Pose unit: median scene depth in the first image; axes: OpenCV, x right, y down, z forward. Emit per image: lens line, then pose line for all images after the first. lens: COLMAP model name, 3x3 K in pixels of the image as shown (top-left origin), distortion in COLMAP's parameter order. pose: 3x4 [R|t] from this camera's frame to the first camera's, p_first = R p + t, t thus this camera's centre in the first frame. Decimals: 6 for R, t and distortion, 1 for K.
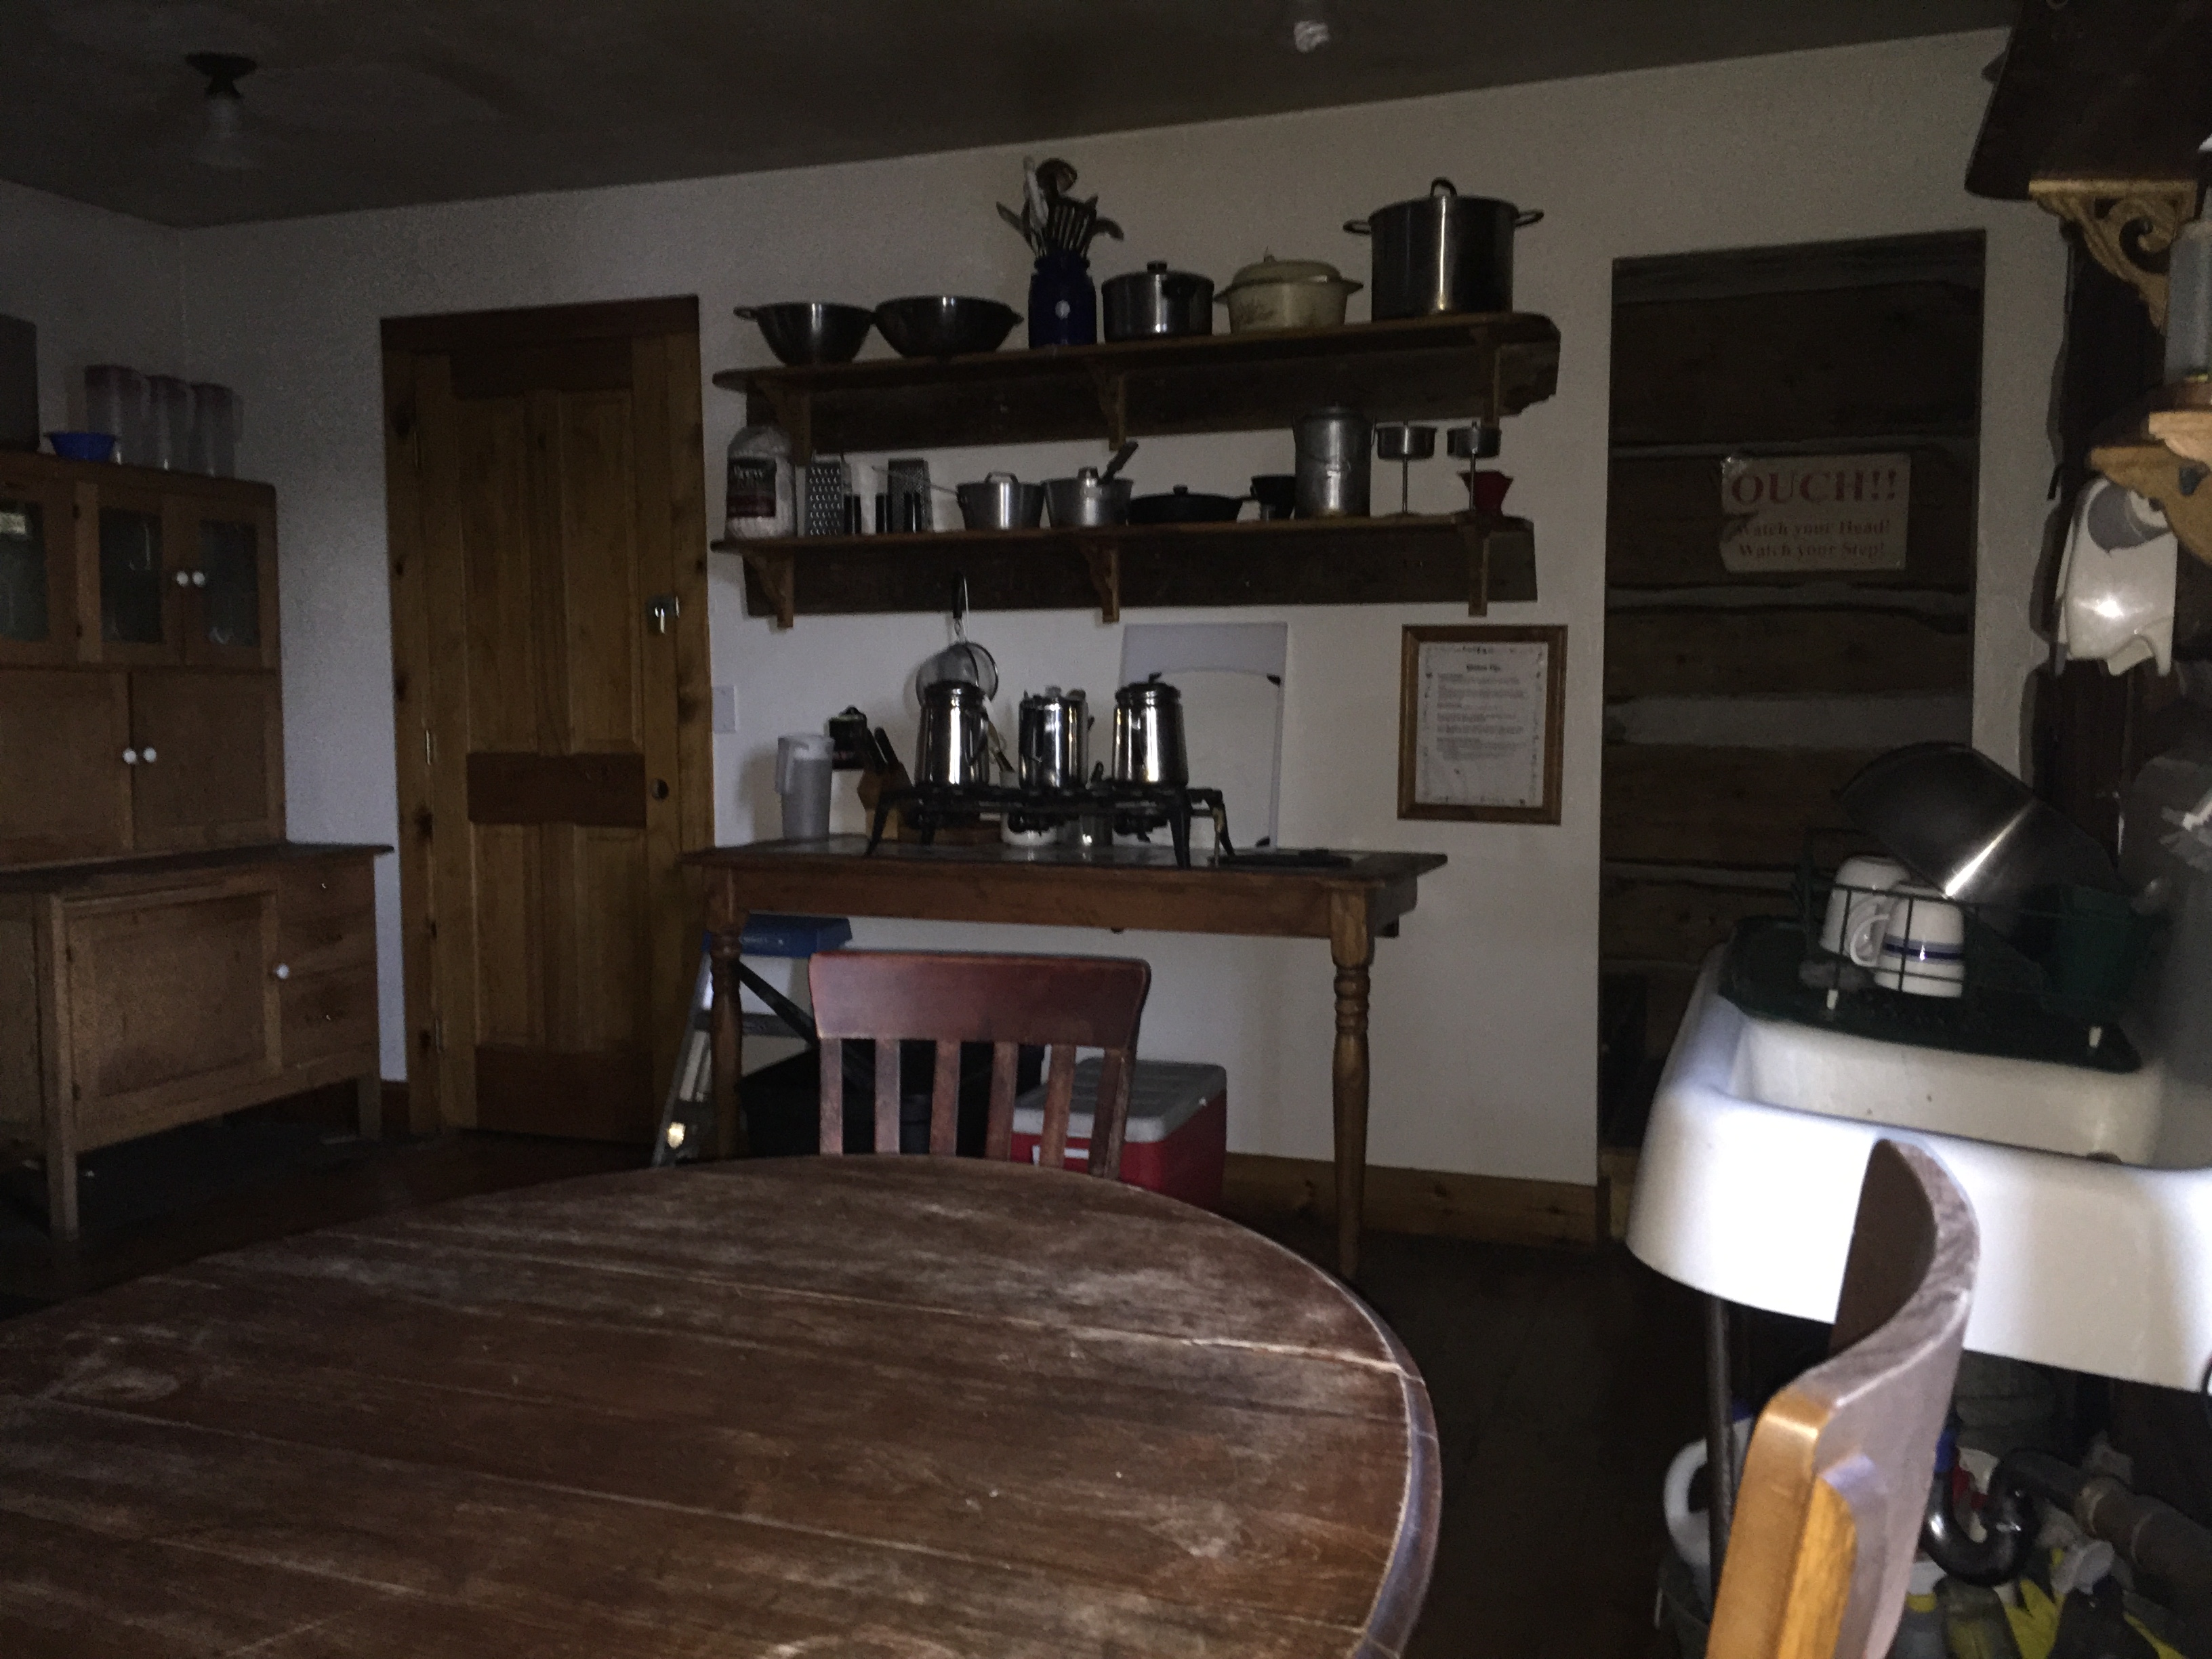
lens RADIAL K [[1862.9, 0, 1104.5], [0, 1862.9, 834.5], [0, 0, 1]] dist [0.091170, -0.133134]
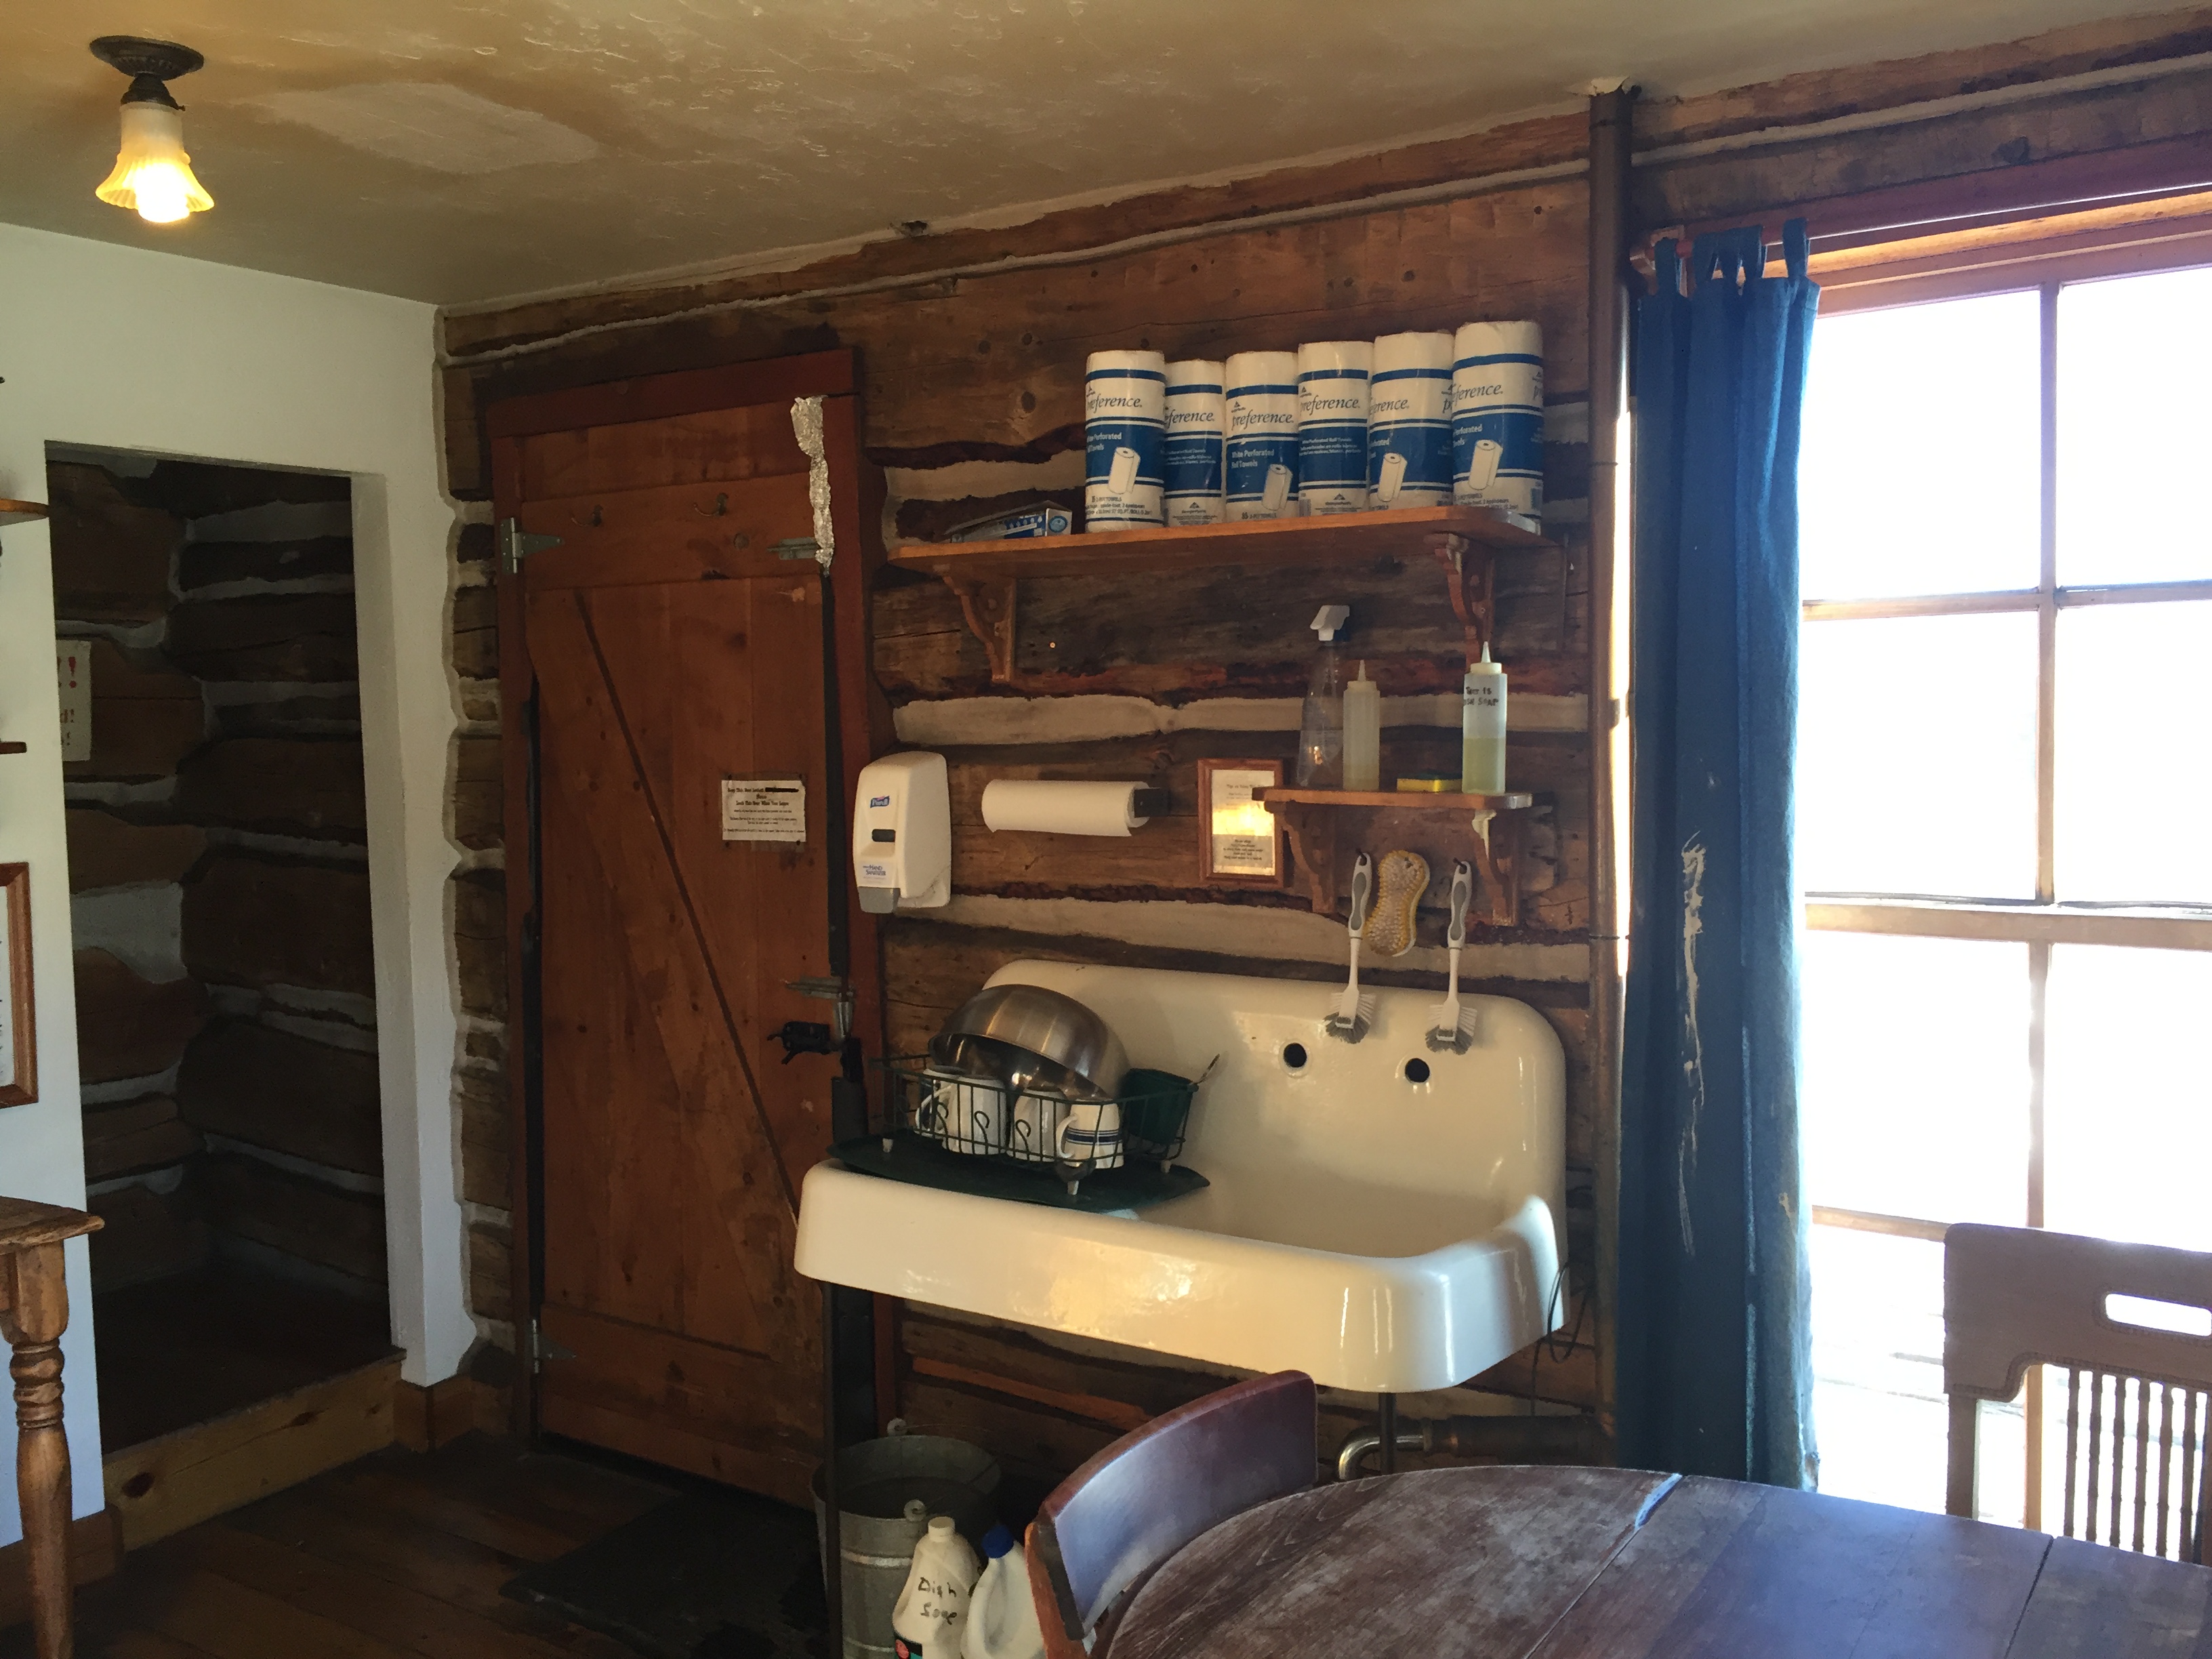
lens RADIAL K [[1875.6, 0, 1106.0], [0, 1875.6, 829.5], [0, 0, 1]] dist [0.077576, -0.125518]
pose [[0.224782, -0.066061, 0.972167, -1.188987], [0.100174, 0.993980, 0.044381, -0.297683], [-0.969246, 0.087410, 0.230046, 0.879548]]
